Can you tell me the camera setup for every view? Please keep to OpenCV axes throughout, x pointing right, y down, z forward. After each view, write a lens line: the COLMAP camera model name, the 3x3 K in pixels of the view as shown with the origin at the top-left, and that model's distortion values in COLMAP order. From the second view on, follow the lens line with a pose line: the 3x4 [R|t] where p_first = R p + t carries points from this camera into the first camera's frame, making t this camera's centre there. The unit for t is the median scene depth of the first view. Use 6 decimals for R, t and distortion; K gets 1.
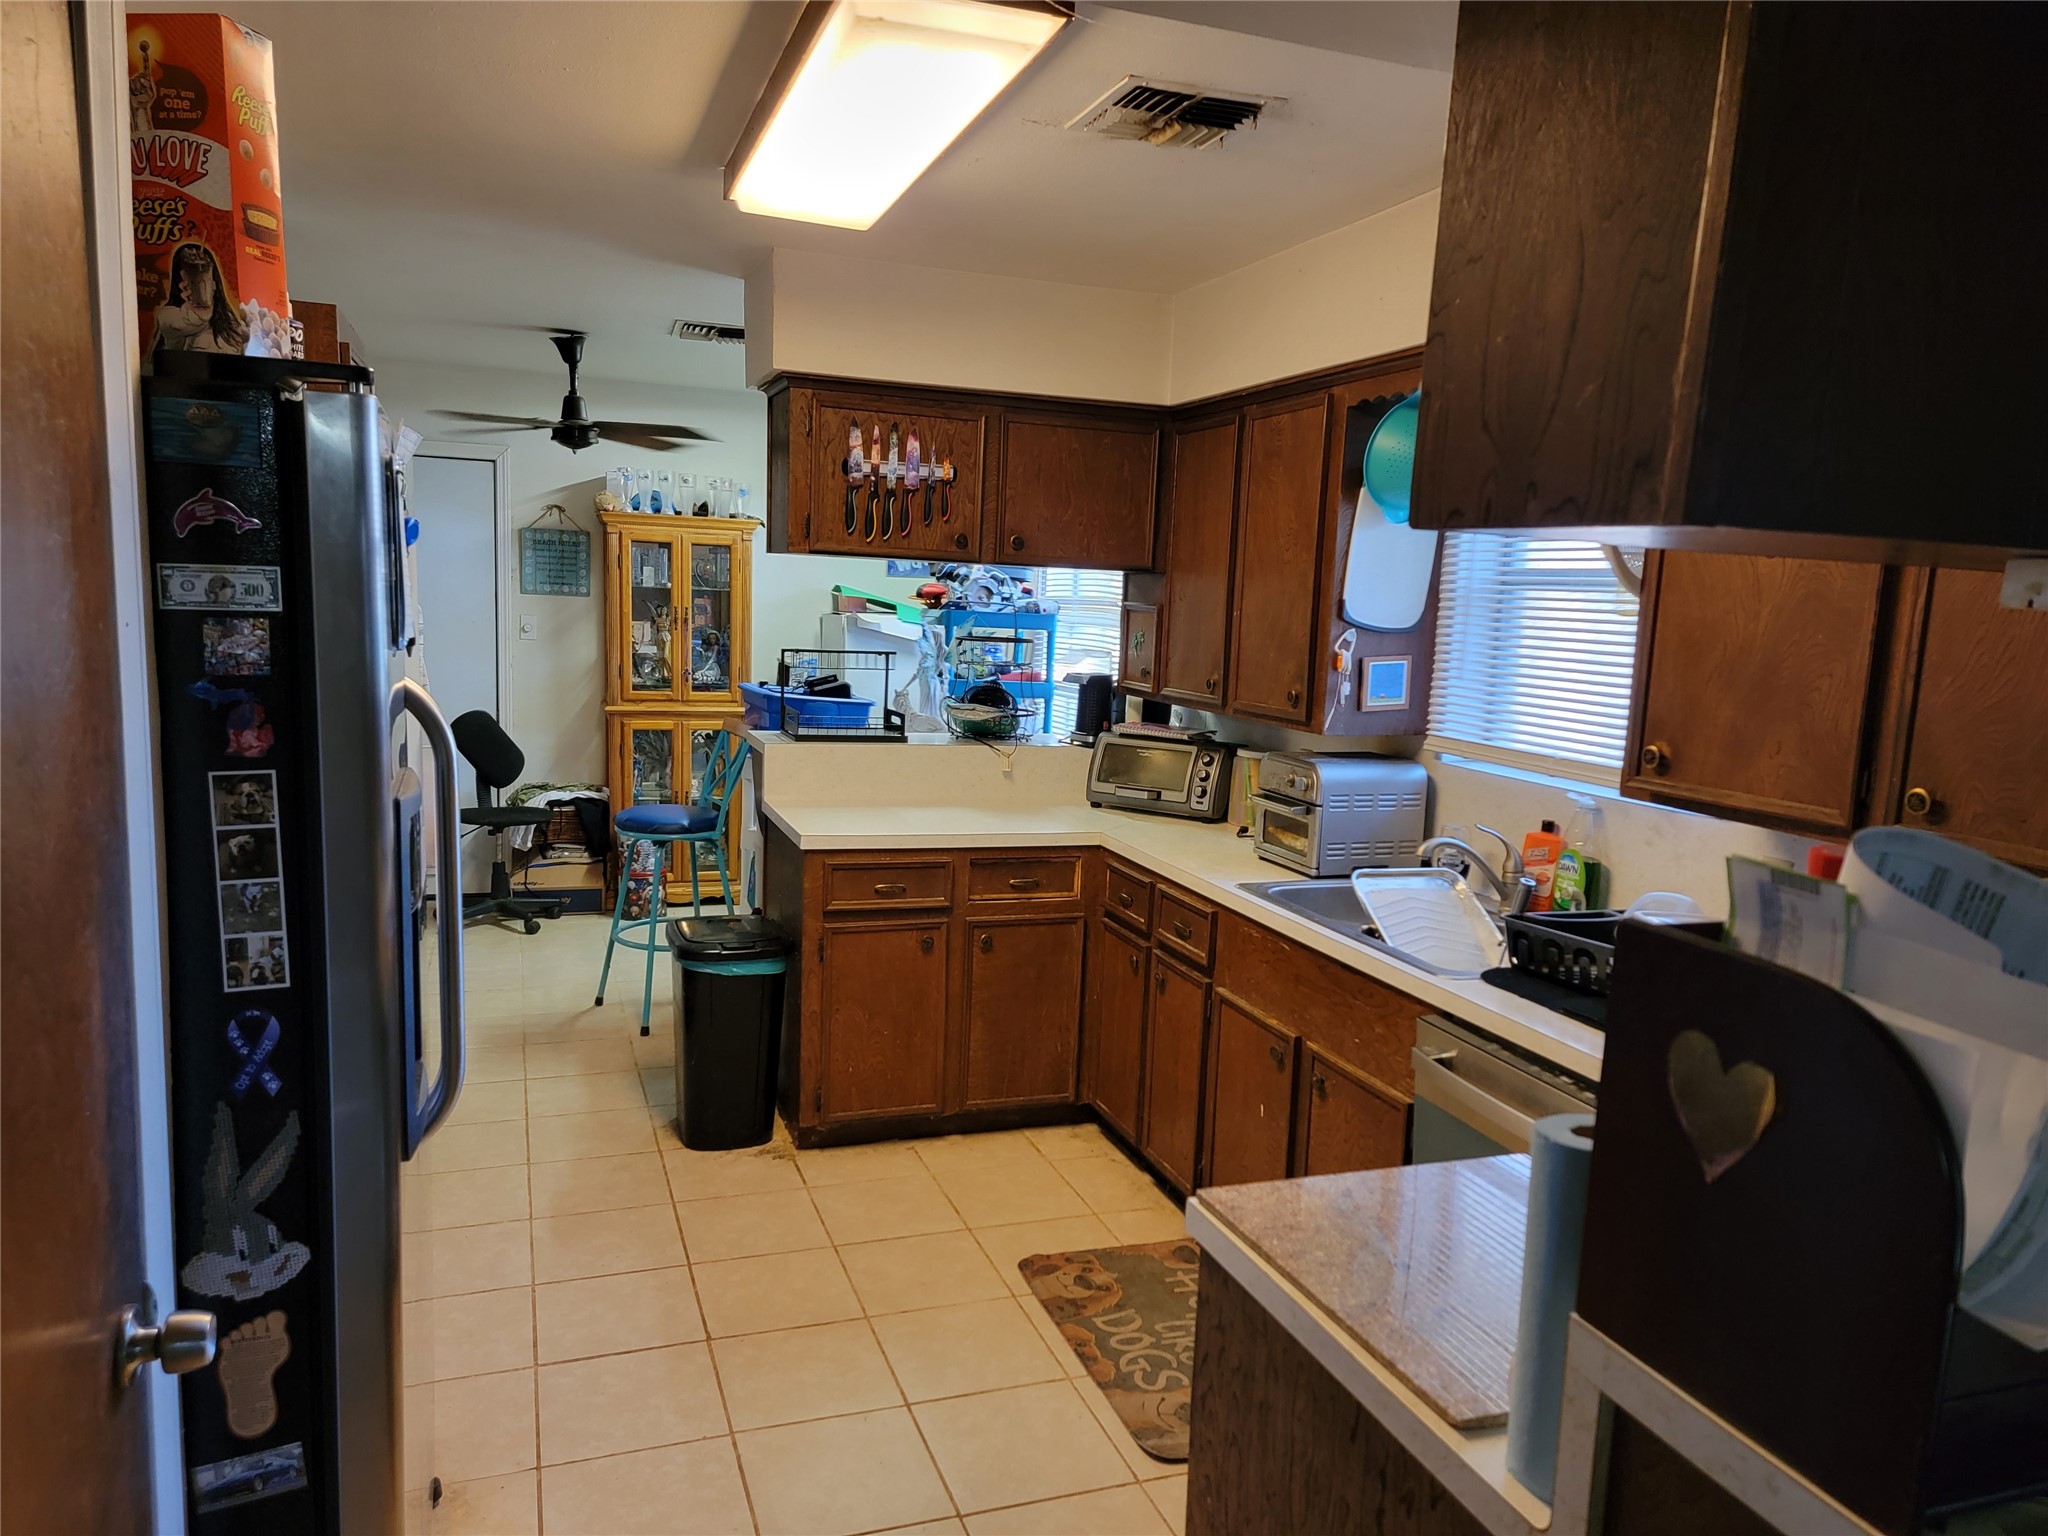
lens RADIAL K [[1411.9, 0, 1013.6], [0, 1411.9, 795.1], [0, 0, 1]] dist [0.101482, -0.081040]
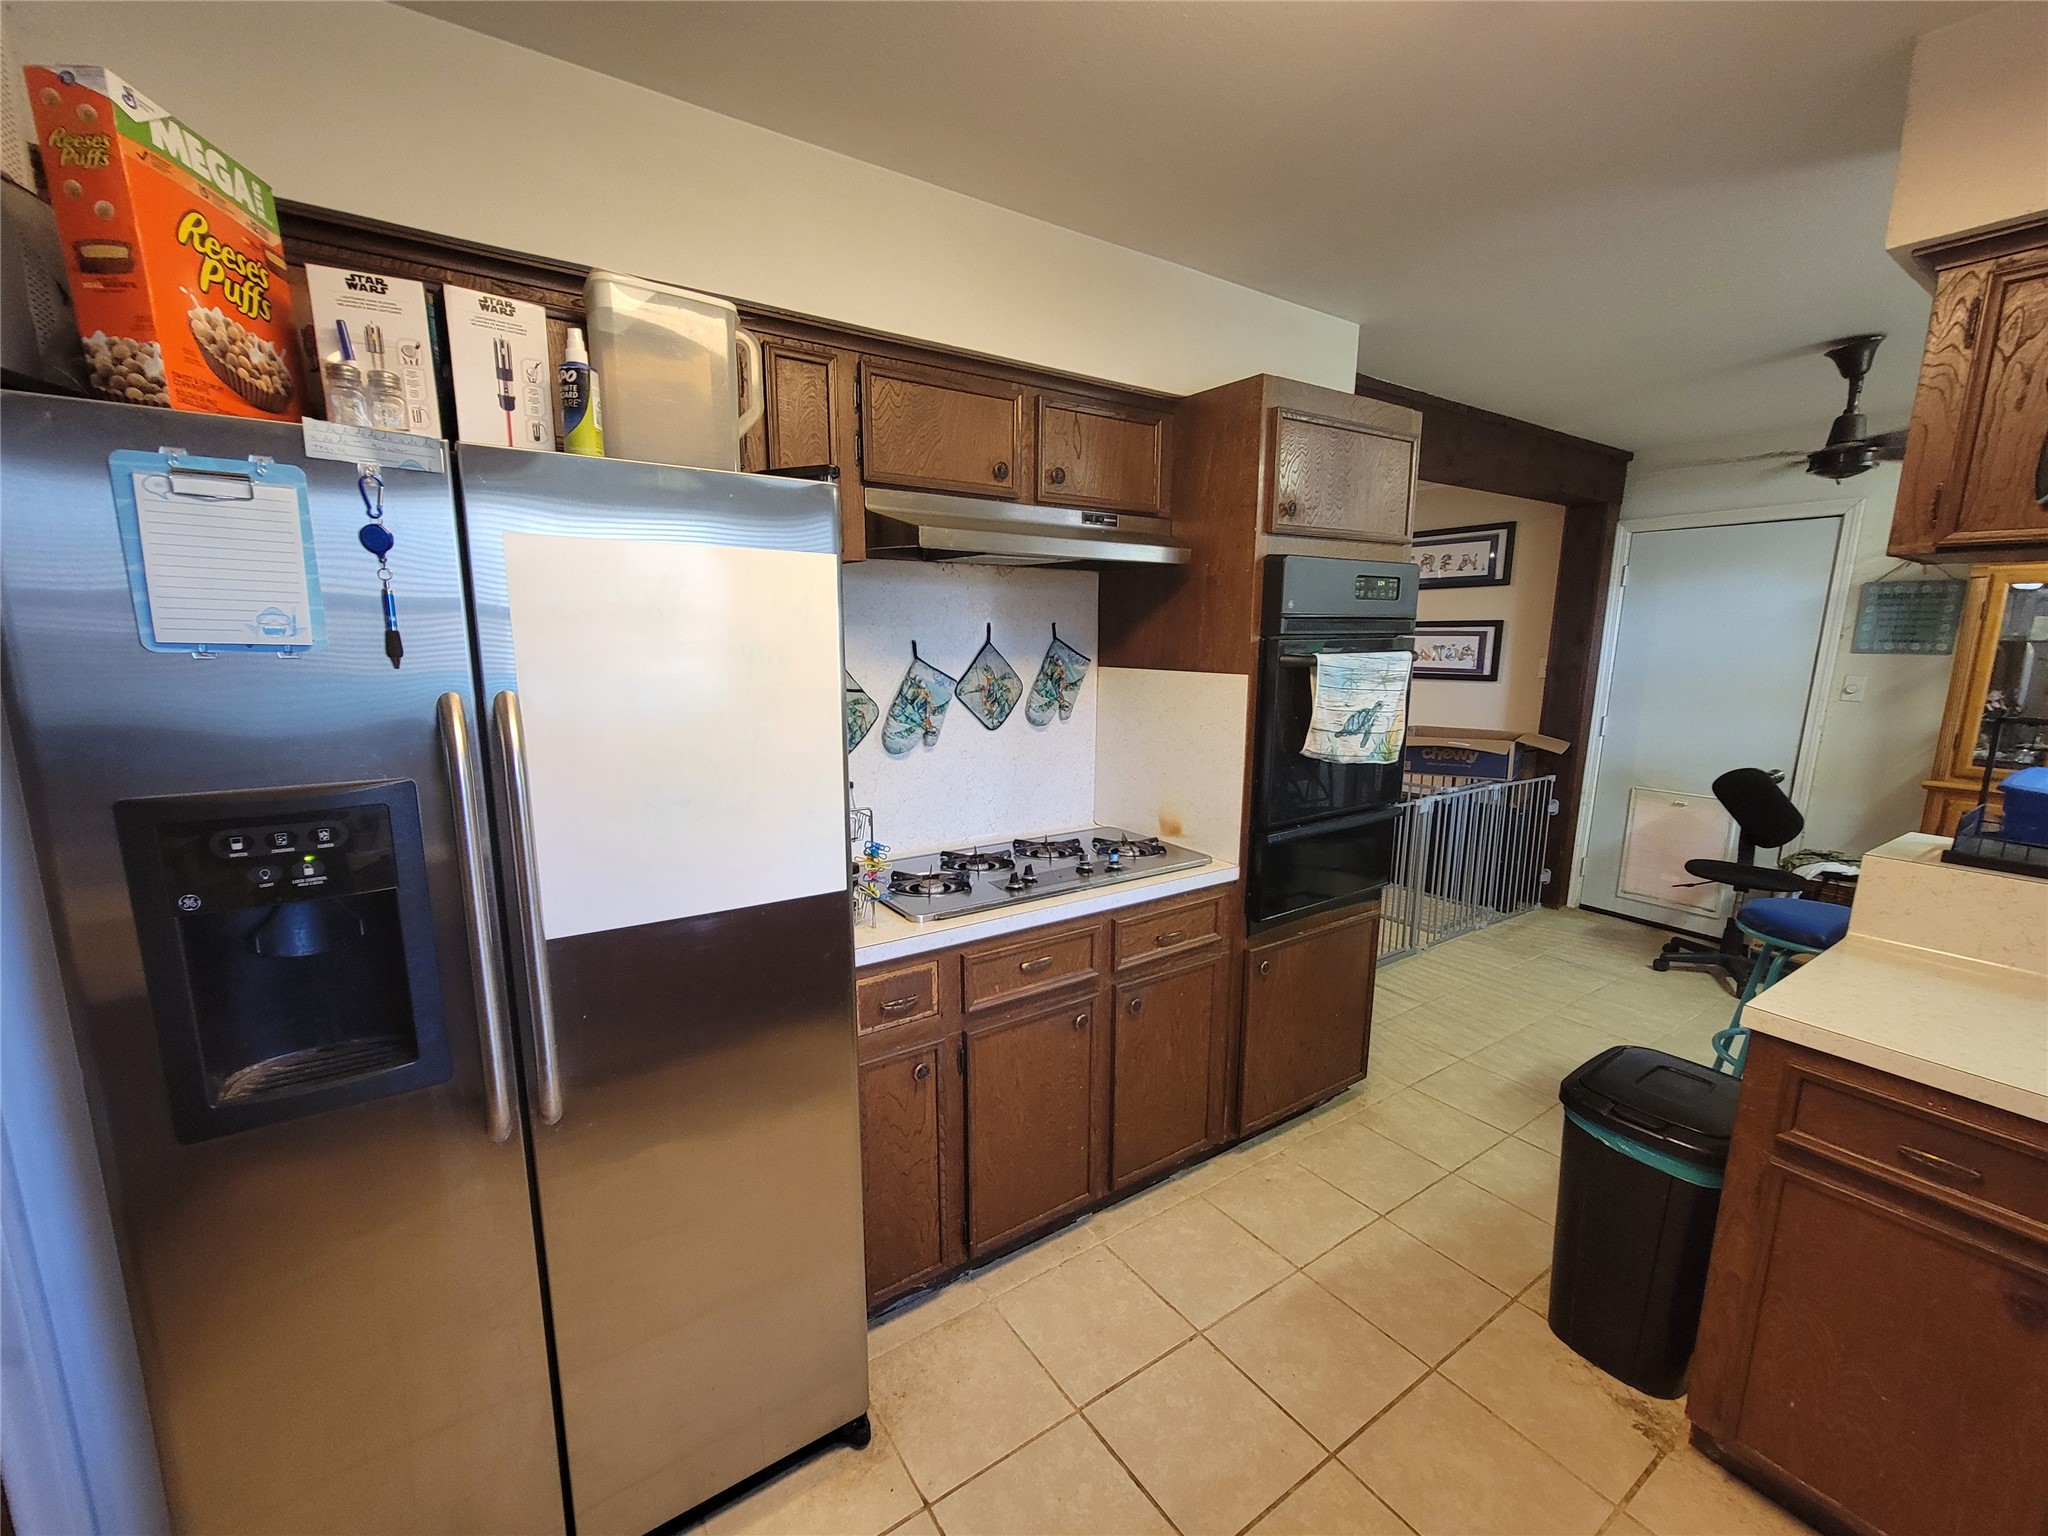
lens RADIAL K [[836.5, 0, 1018.3], [0, 836.5, 794.4], [0, 0, 1]] dist [-0.003567, 0.000071]
pose [[0.242770, 0.142875, -0.959505, 0.108817], [-0.136349, 0.984302, 0.112069, -0.058304], [0.960454, 0.103621, 0.258440, 0.556832]]
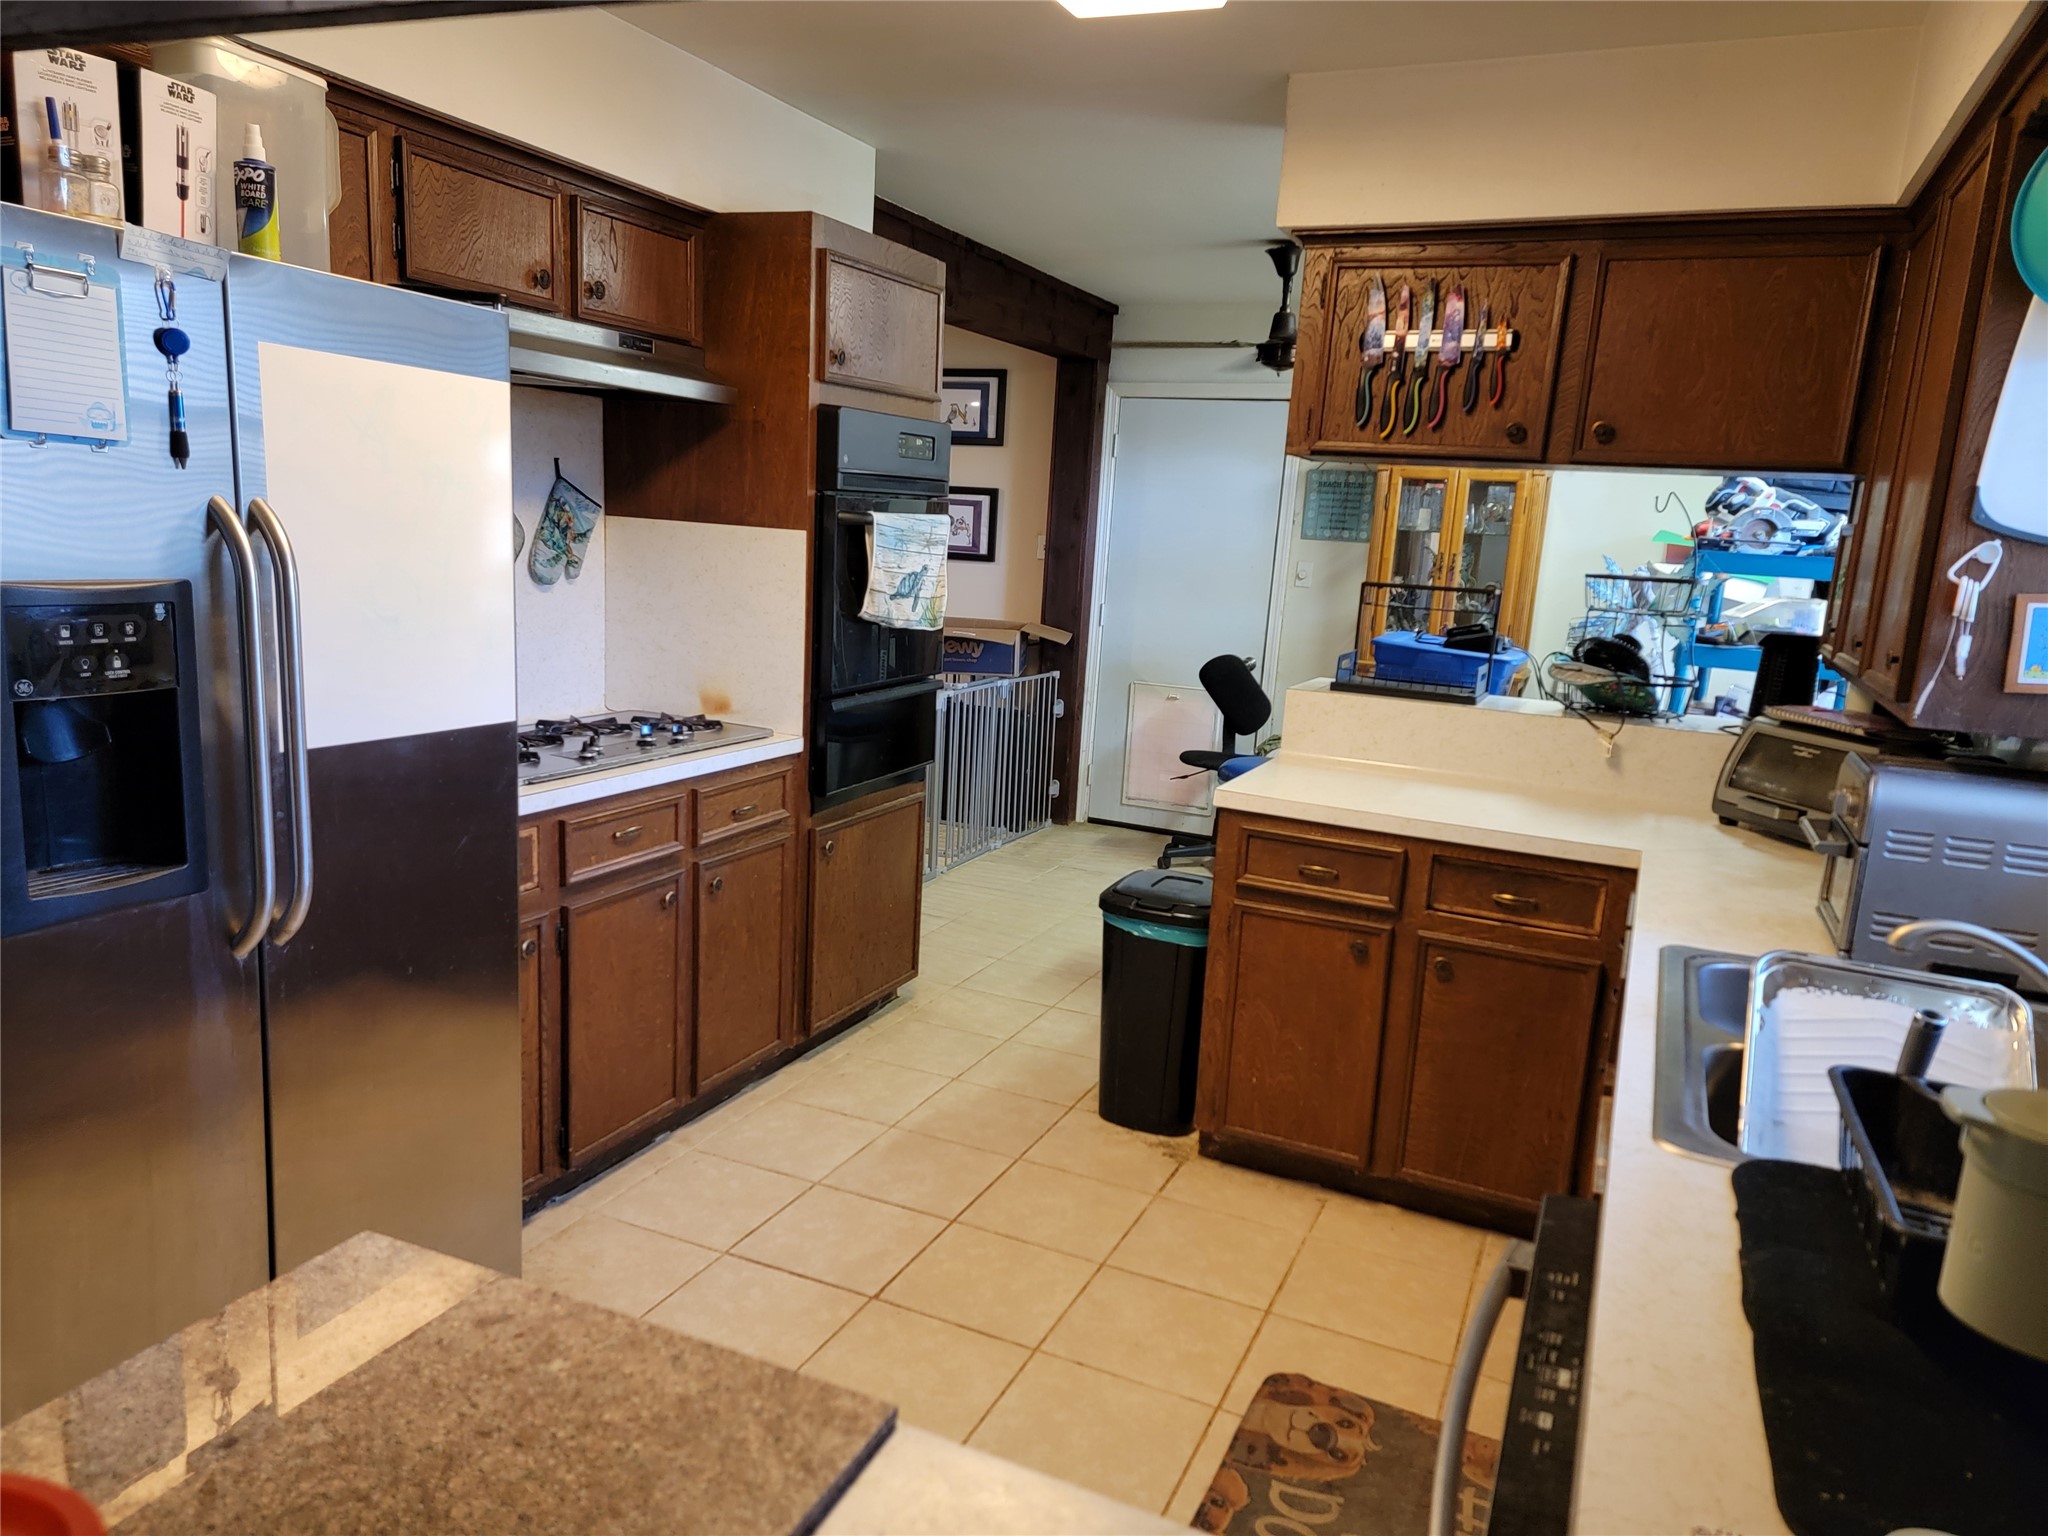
lens RADIAL K [[1411.5, 0, 1015.4], [0, 1411.5, 806.3], [0, 0, 1]] dist [0.095847, -0.080748]
pose [[0.719566, 0.140545, -0.680053, 0.322586], [-0.130186, 0.989244, 0.066694, -0.001856], [0.682111, 0.040543, 0.730124, 0.290698]]
